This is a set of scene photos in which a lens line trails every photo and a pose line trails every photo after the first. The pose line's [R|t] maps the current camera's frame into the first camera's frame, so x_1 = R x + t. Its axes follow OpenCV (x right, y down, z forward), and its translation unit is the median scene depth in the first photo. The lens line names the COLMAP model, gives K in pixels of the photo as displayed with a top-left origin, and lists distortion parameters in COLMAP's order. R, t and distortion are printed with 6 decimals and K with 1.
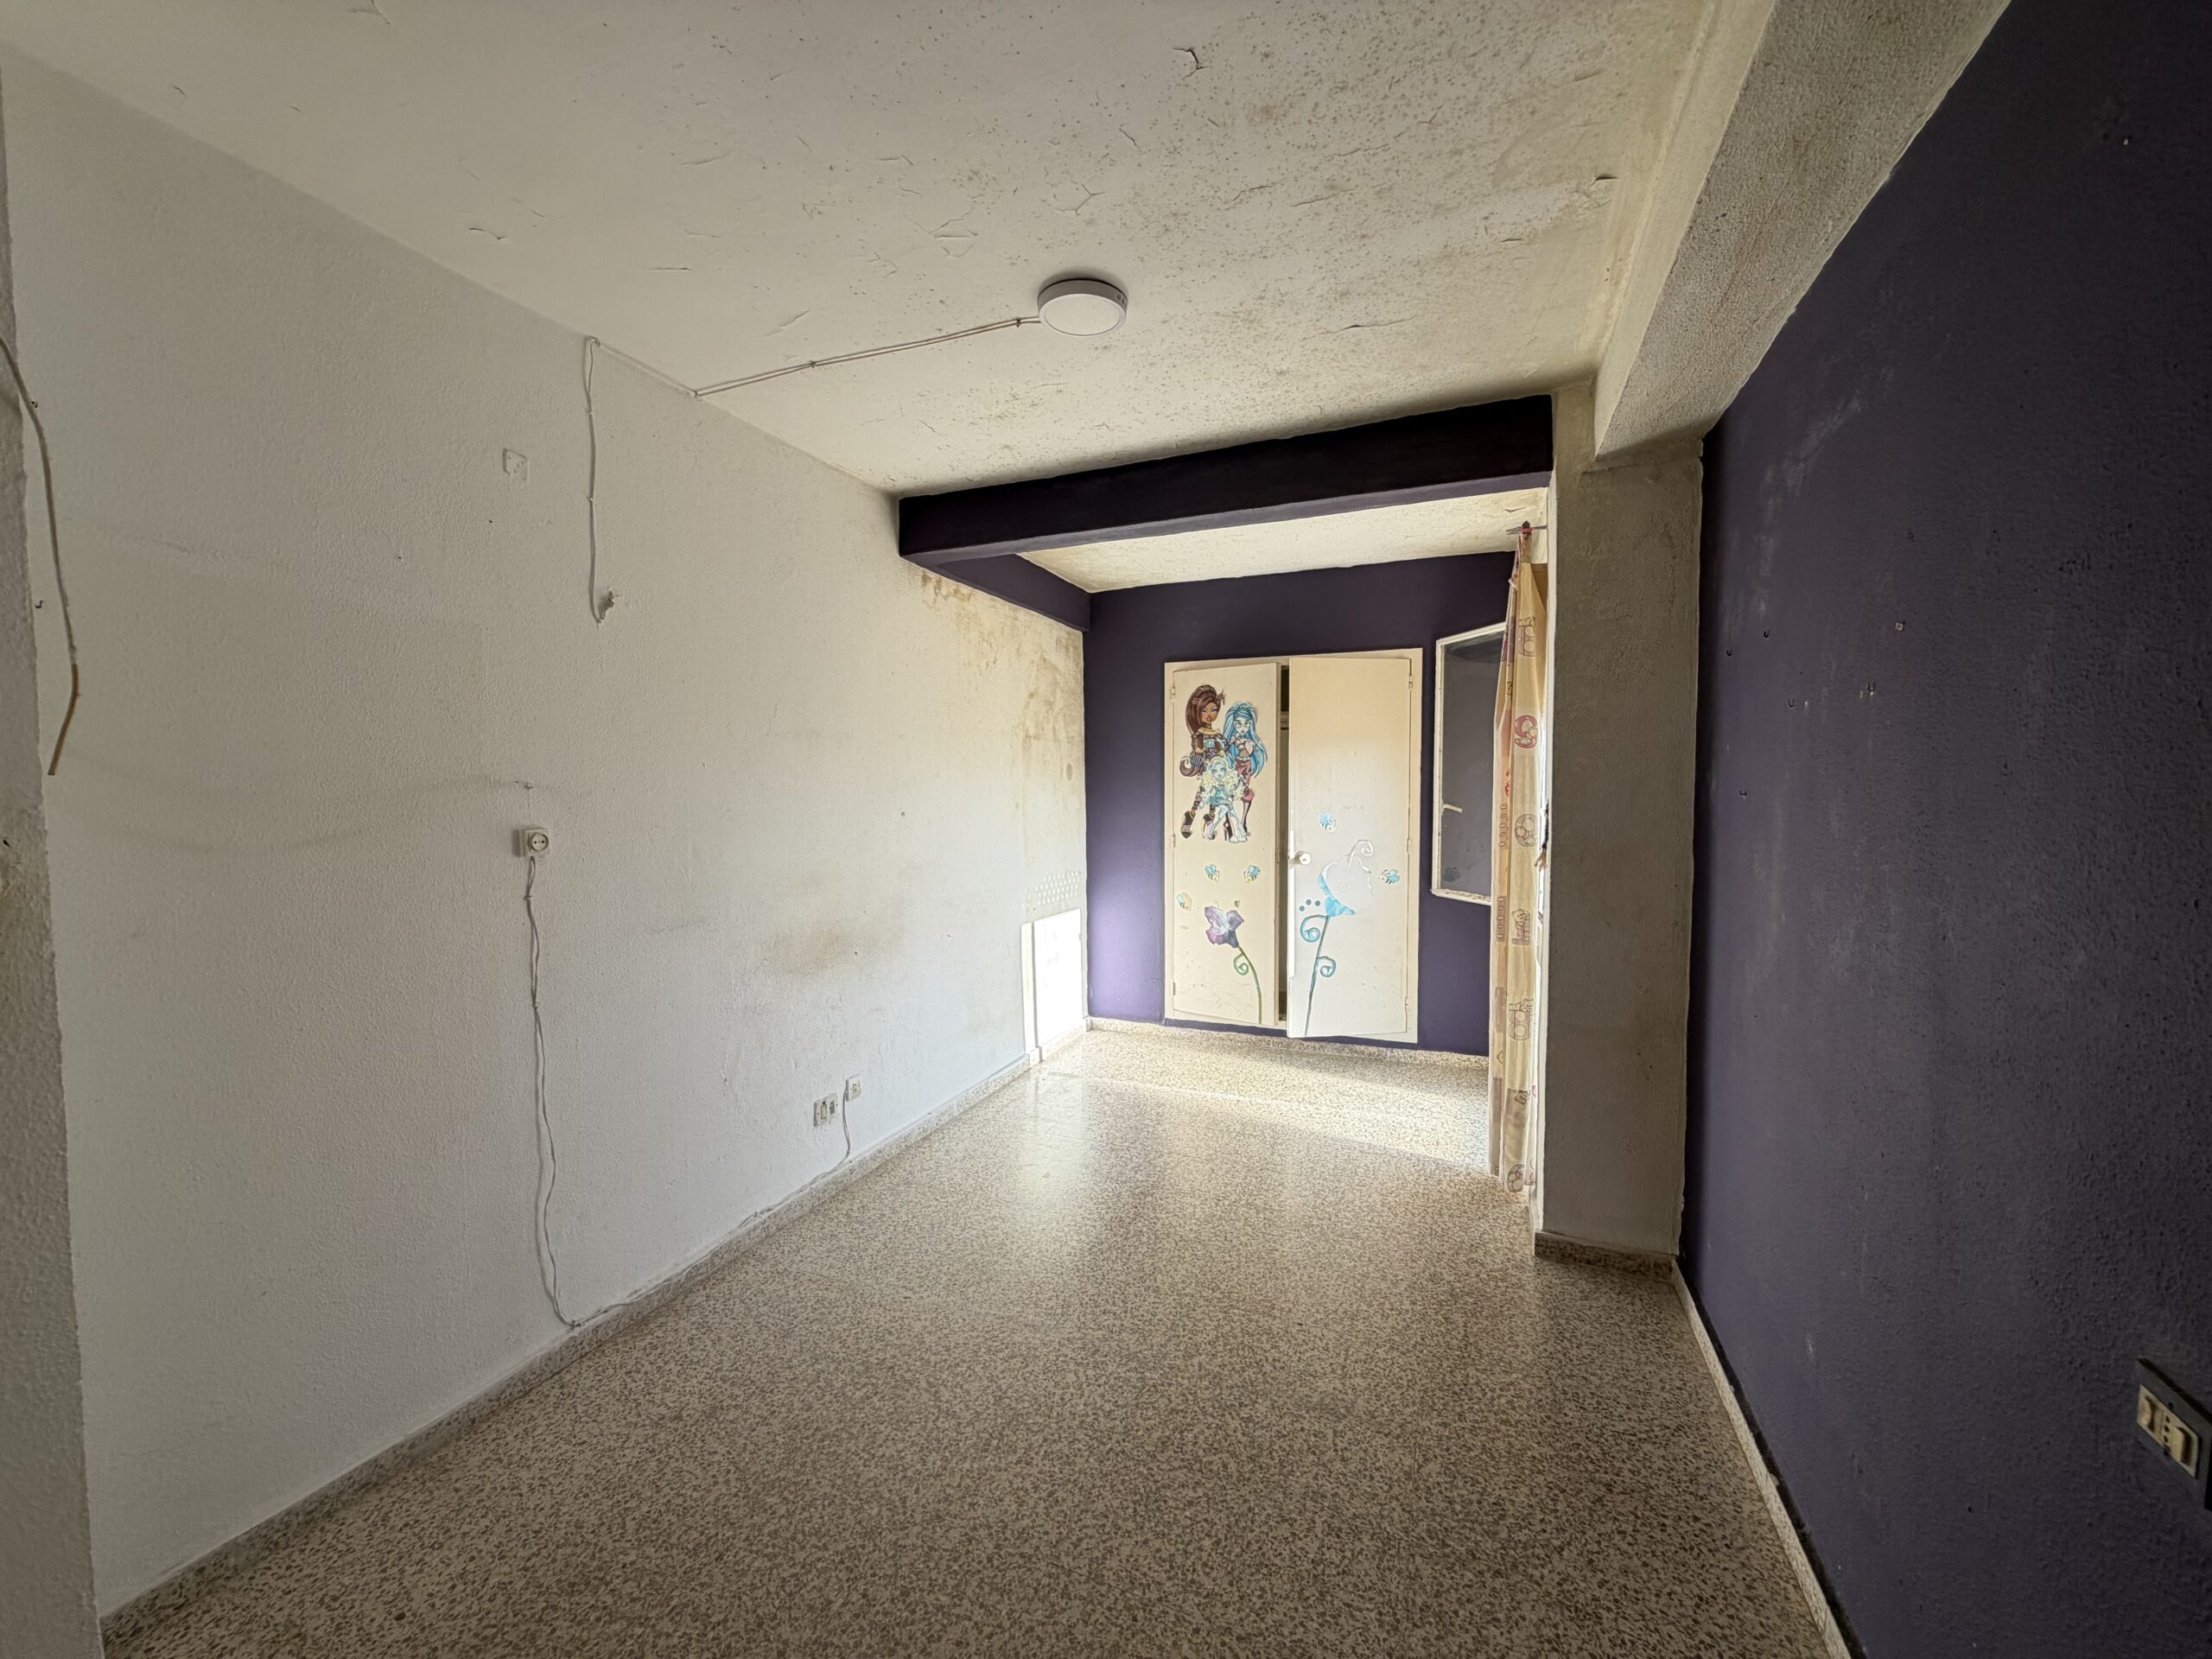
lens RADIAL K [[892.3, 0, 1106.0], [0, 892.3, 829.5], [0, 0, 1]] dist [0.001412, 0.000024]
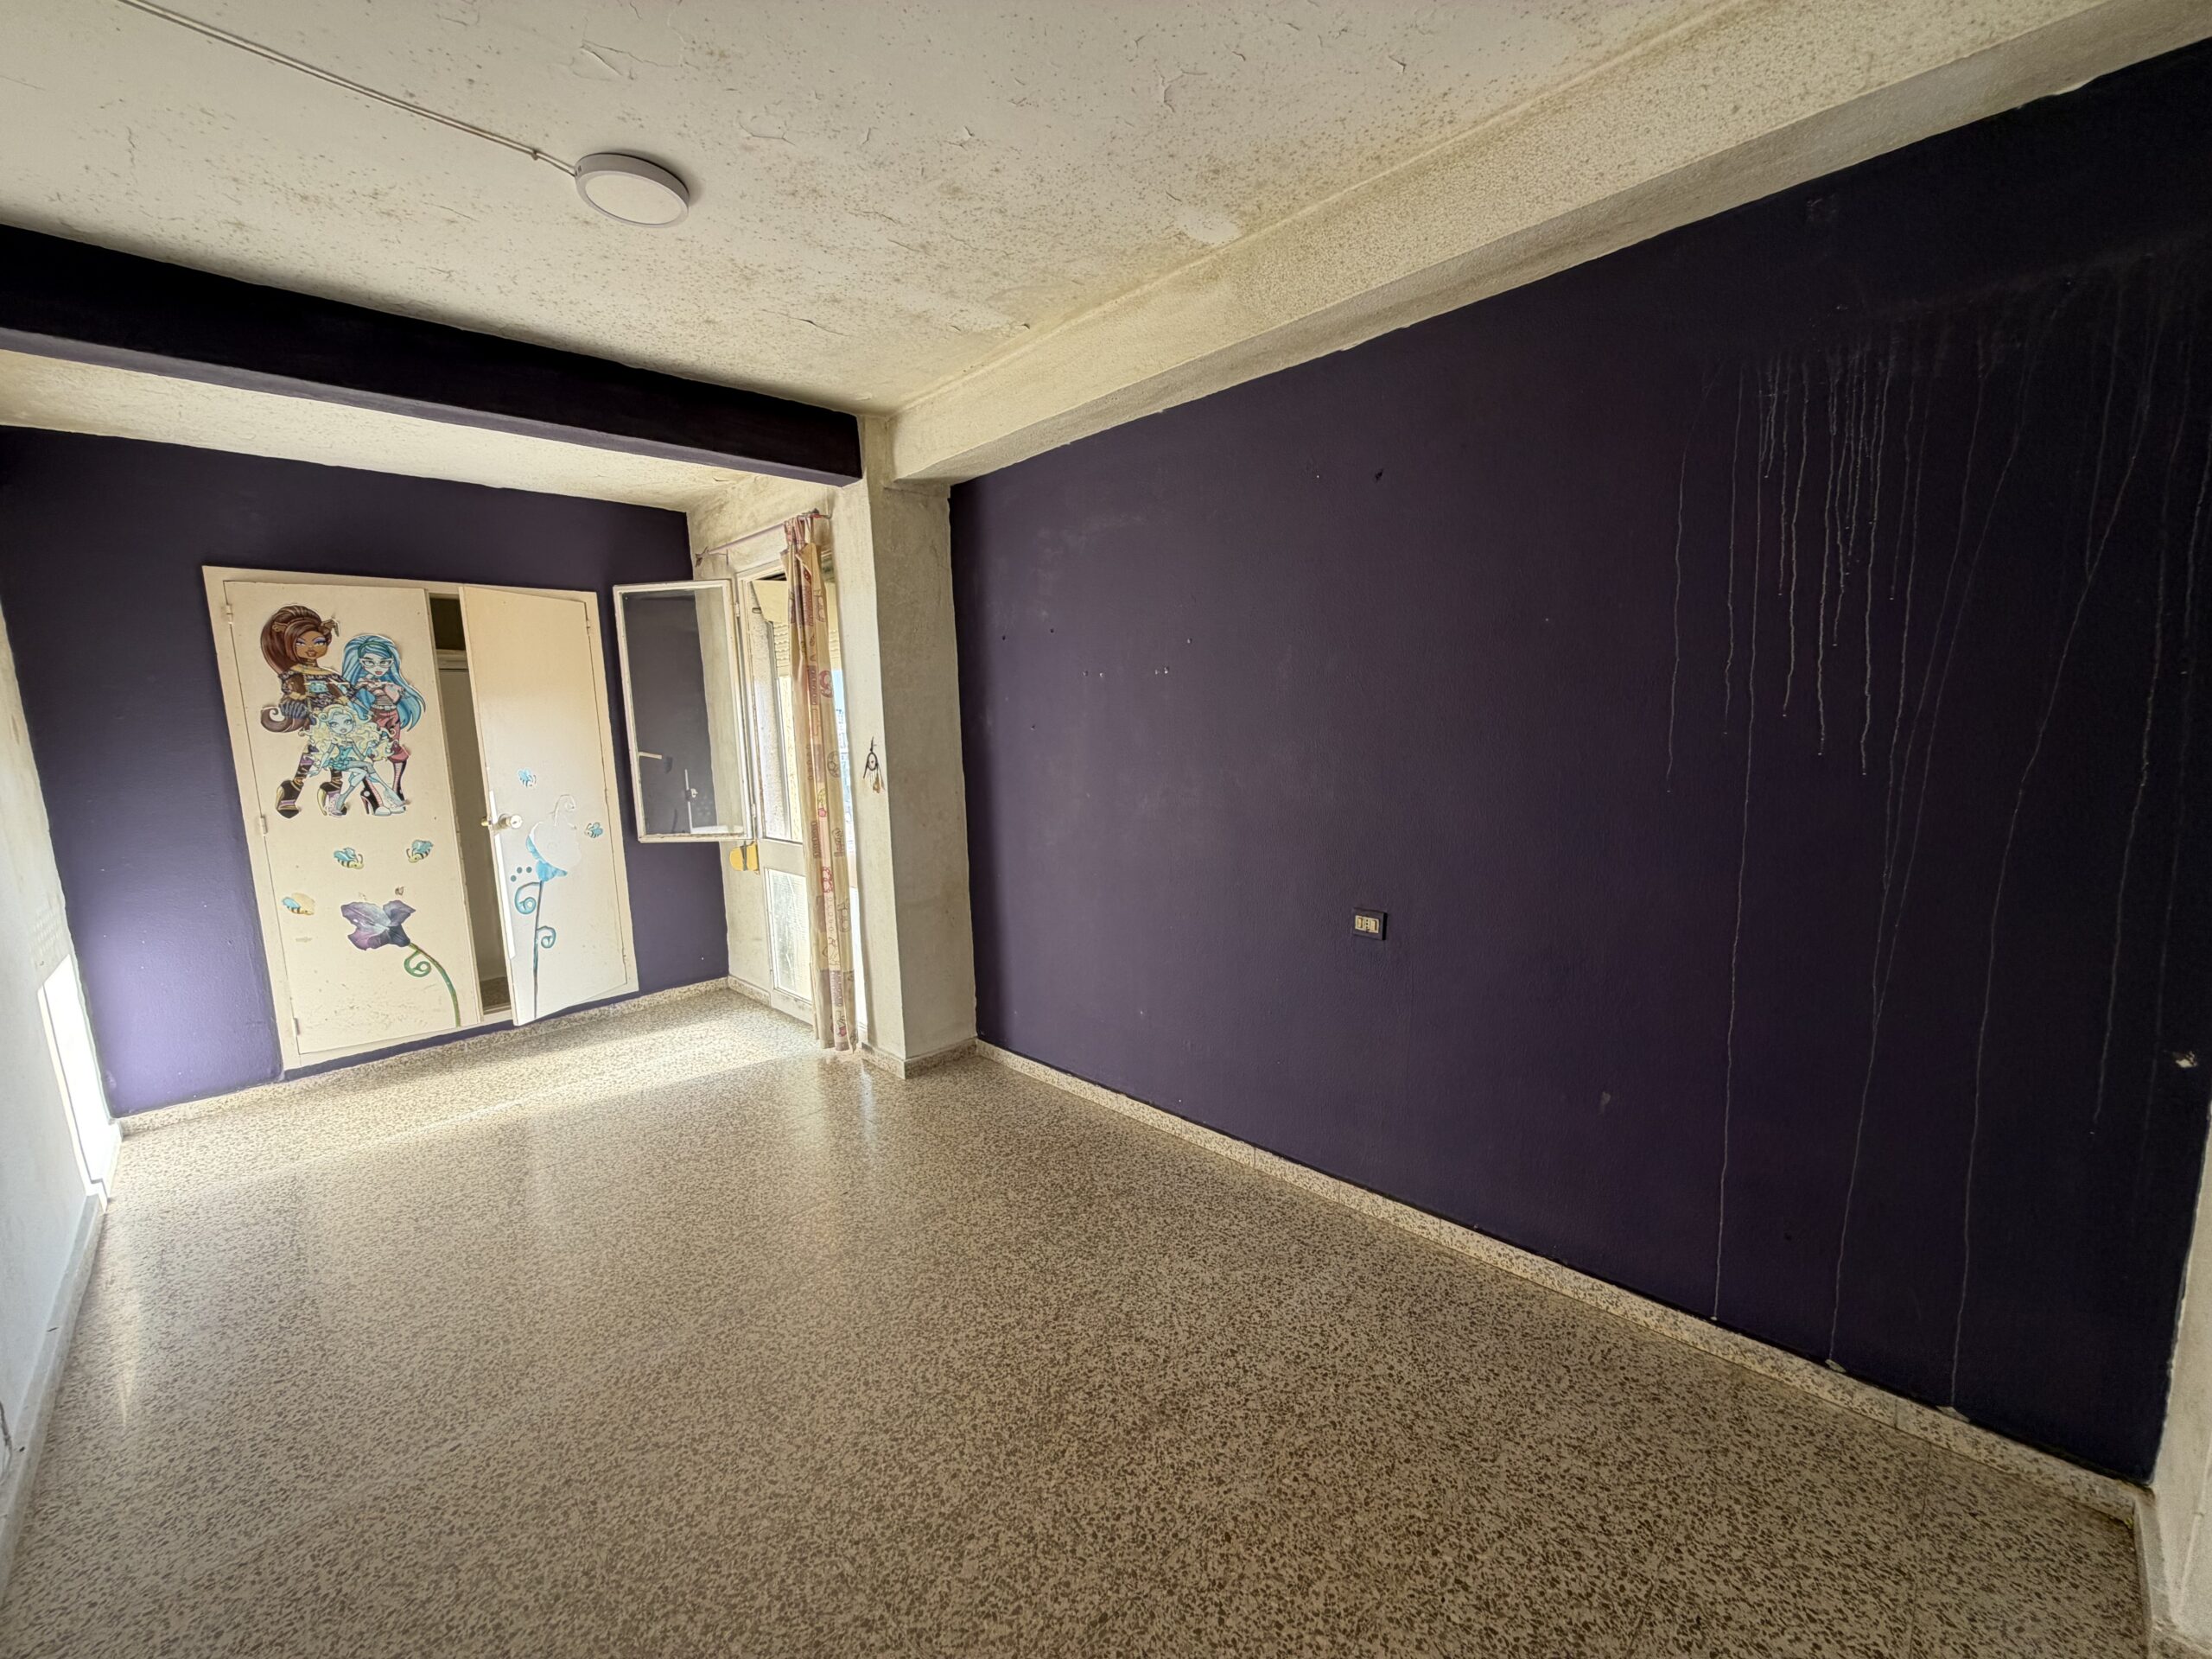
lens RADIAL K [[892.3, 0, 1106.0], [0, 892.3, 829.5], [0, 0, 1]] dist [0.001412, 0.000024]
pose [[0.374748, -0.126885, 0.918403, -0.354524], [0.076371, 0.991449, 0.105815, -0.007672], [-0.923976, 0.030486, 0.381233, 0.120300]]
